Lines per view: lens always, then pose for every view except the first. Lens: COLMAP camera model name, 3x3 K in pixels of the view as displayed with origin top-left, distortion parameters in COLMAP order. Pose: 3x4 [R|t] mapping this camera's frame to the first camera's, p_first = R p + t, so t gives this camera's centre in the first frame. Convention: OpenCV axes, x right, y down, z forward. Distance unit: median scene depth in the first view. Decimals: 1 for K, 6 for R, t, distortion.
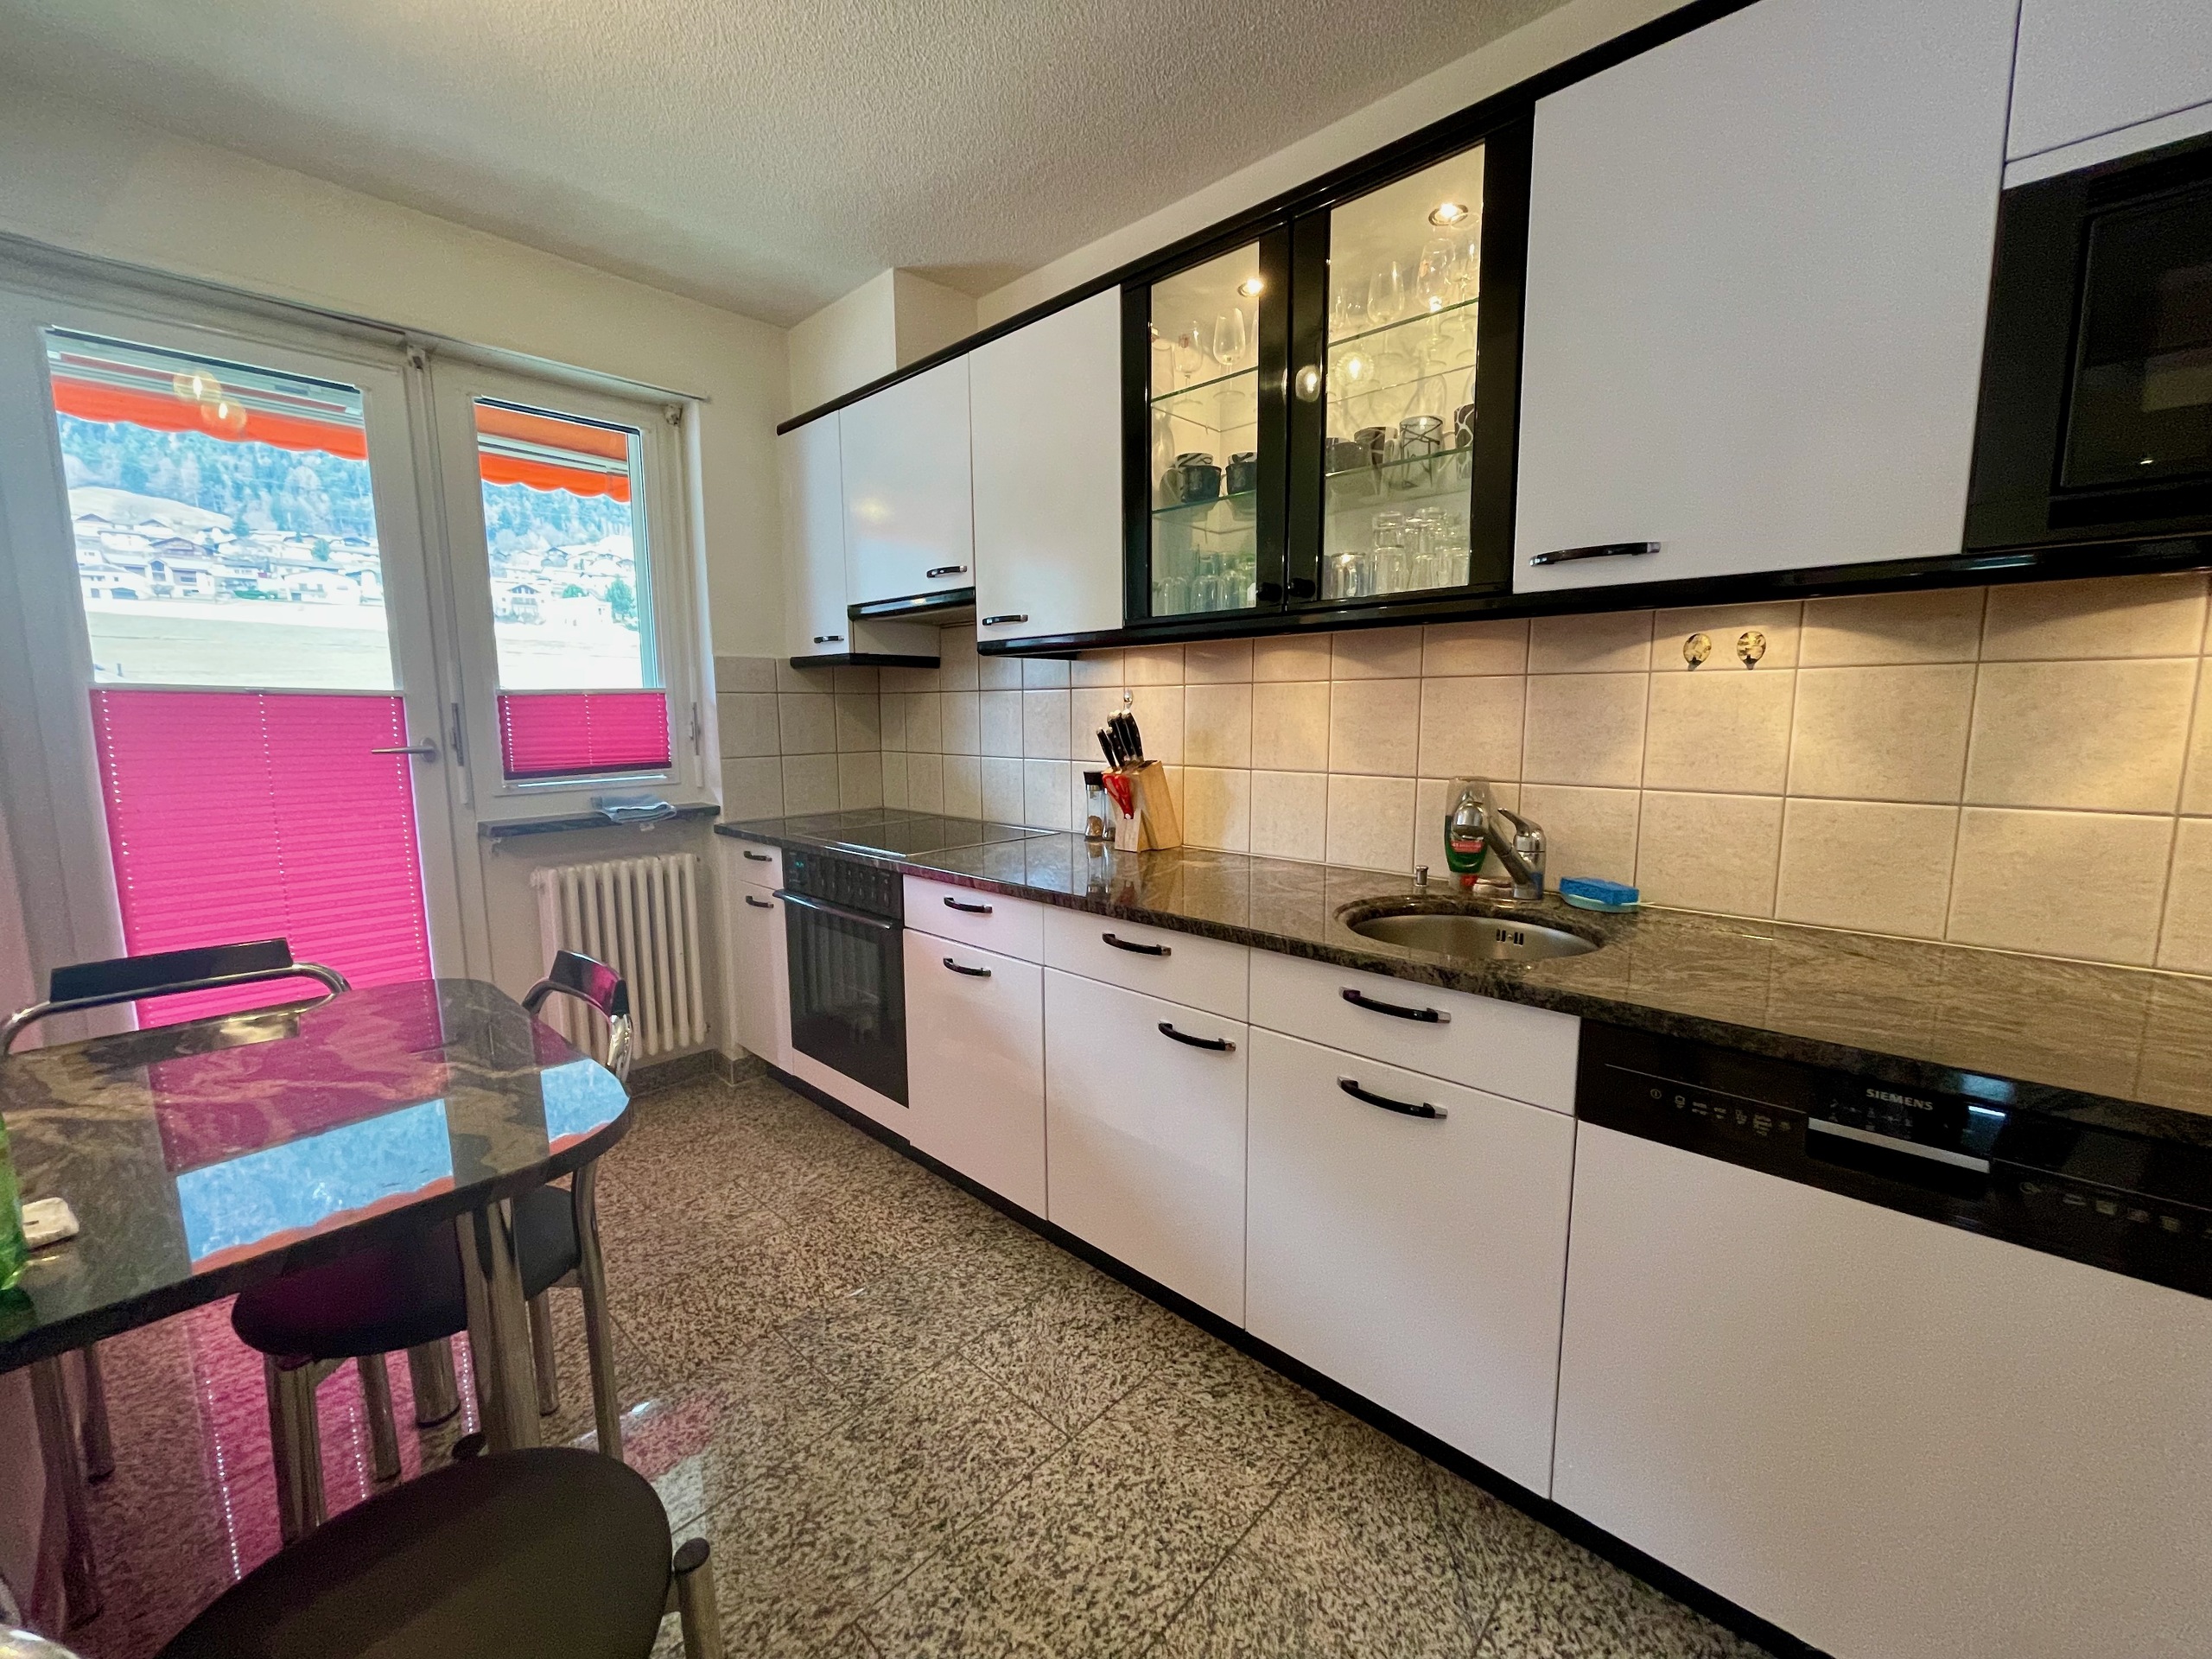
lens RADIAL K [[895.1, 0, 1097.4], [0, 895.1, 825.8], [0, 0, 1]] dist [0.001777, 0.000224]
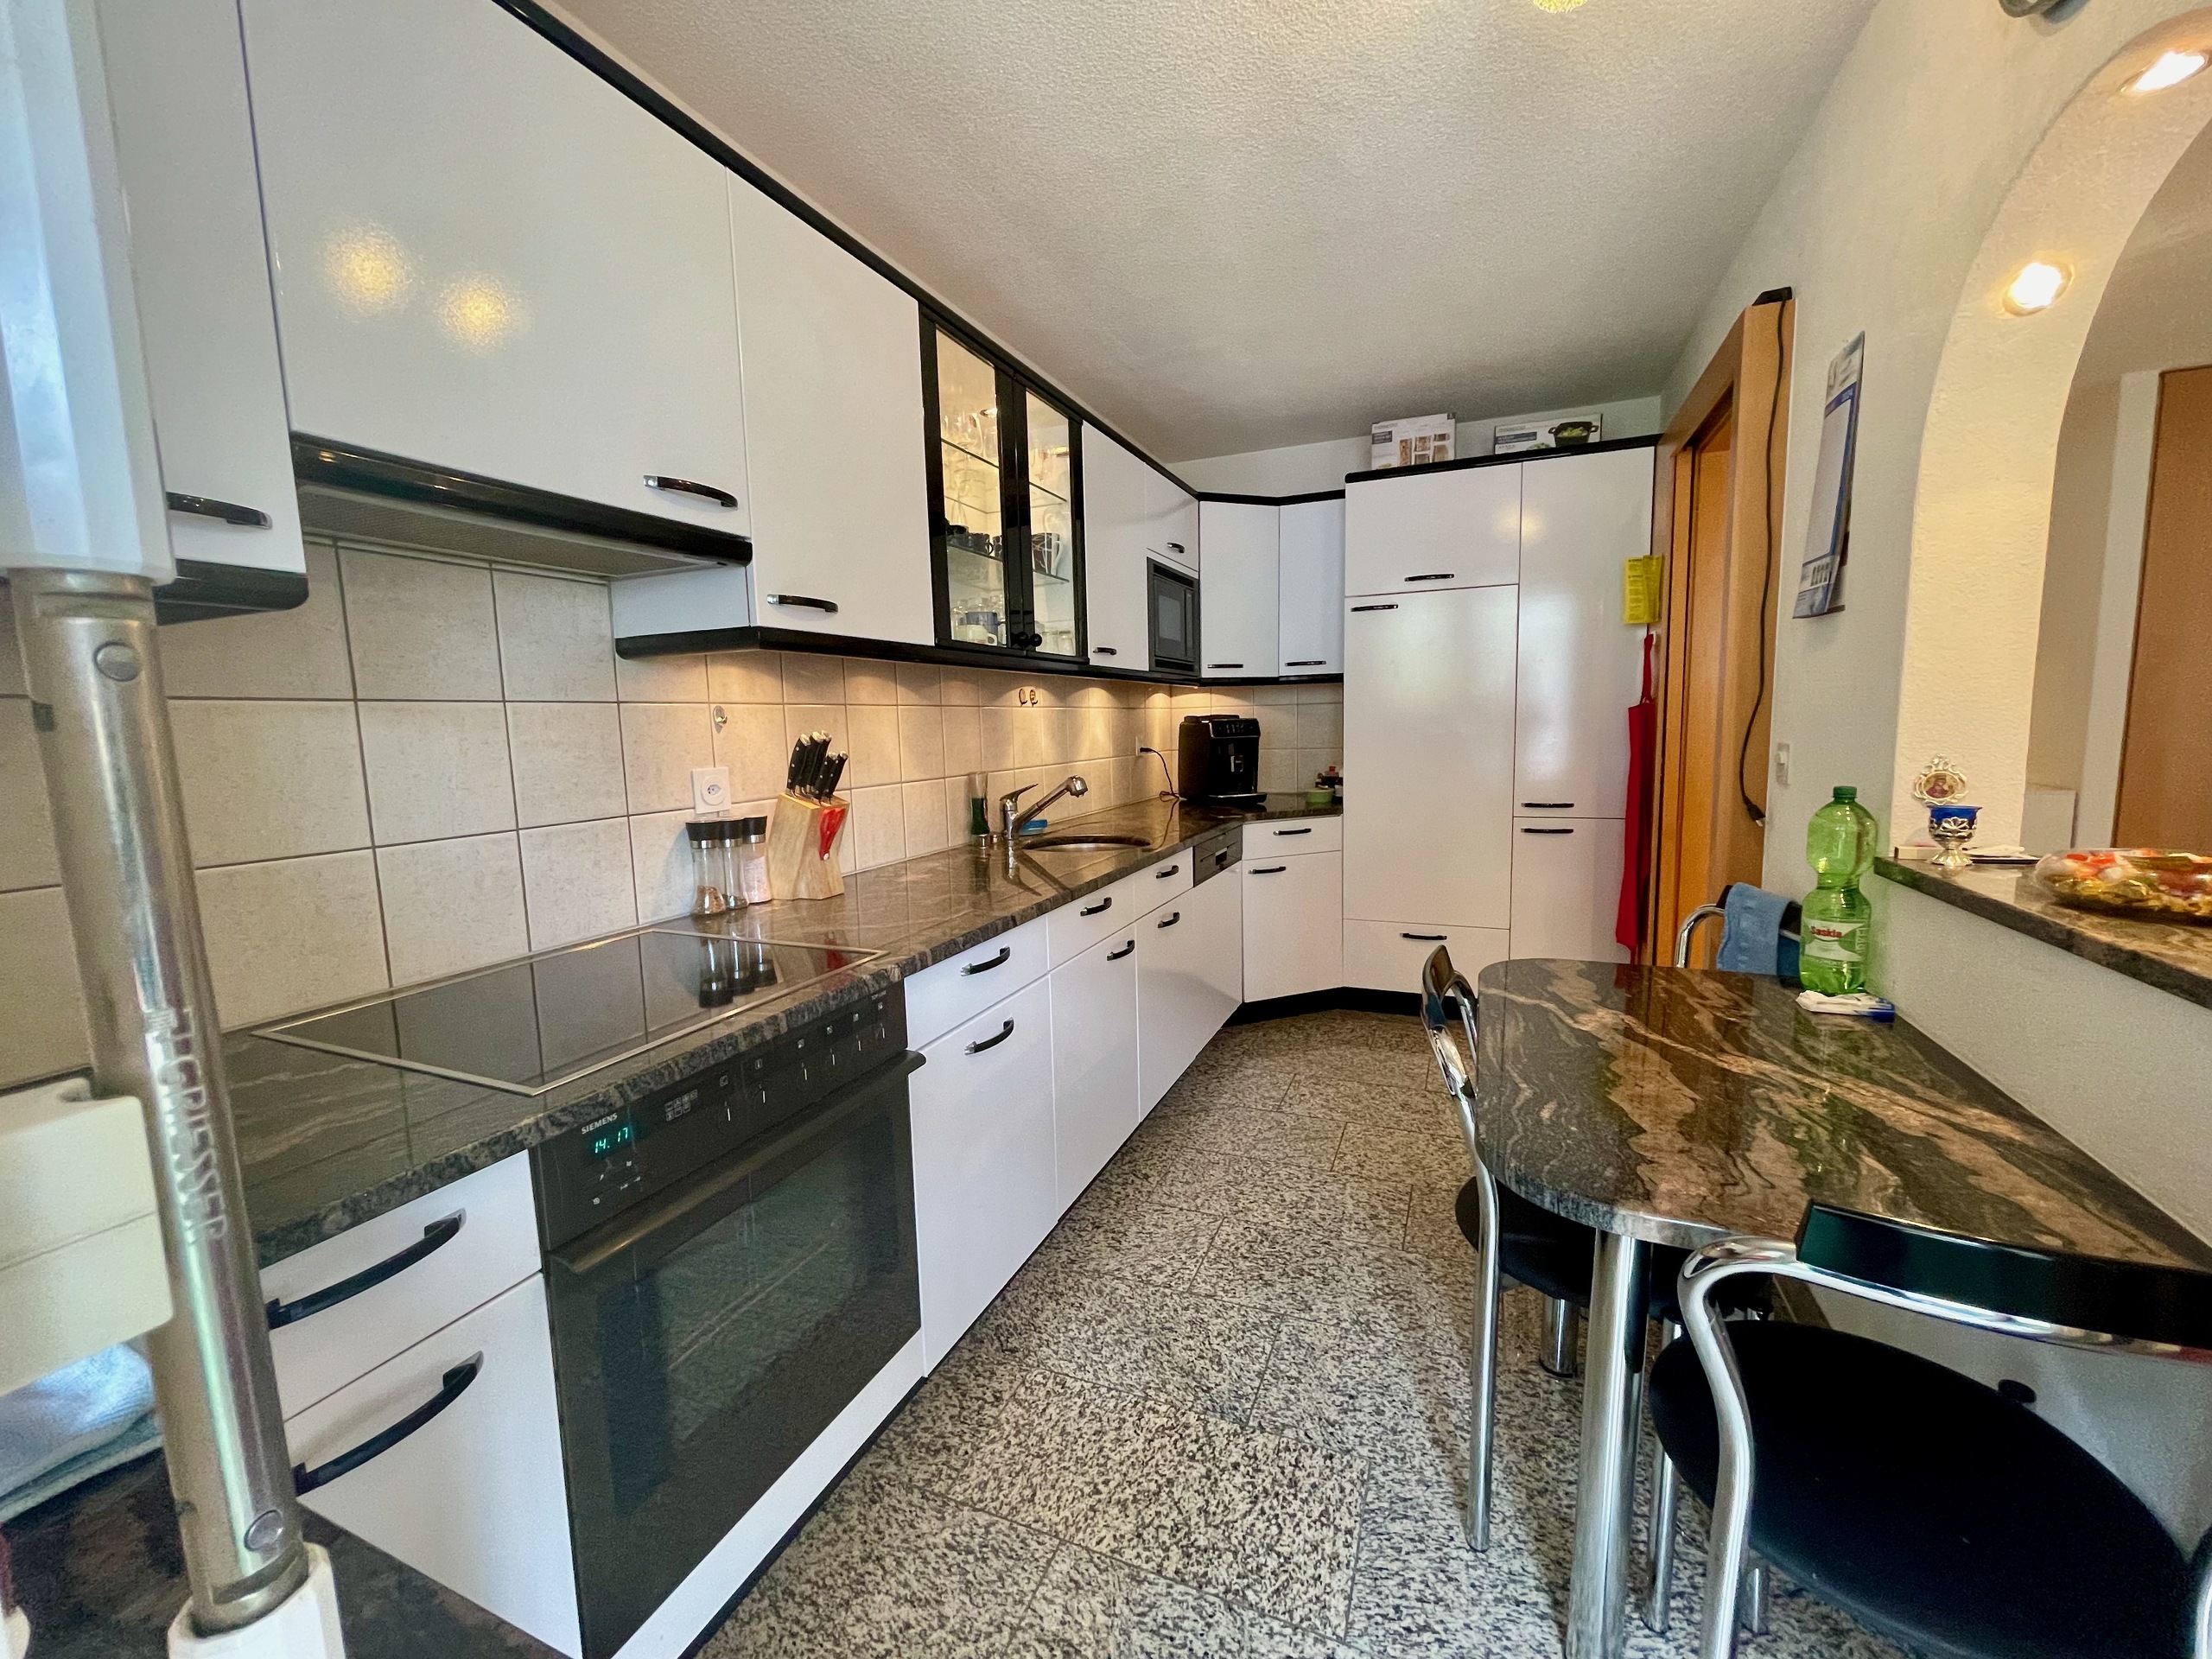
lens RADIAL K [[895.1, 0, 1097.4], [0, 895.1, 825.8], [0, 0, 1]] dist [0.001777, 0.000224]
pose [[-0.338953, -0.091316, 0.936361, -1.136895], [0.150567, 0.977184, 0.149801, -0.170675], [-0.928677, 0.191760, -0.317470, 1.375194]]
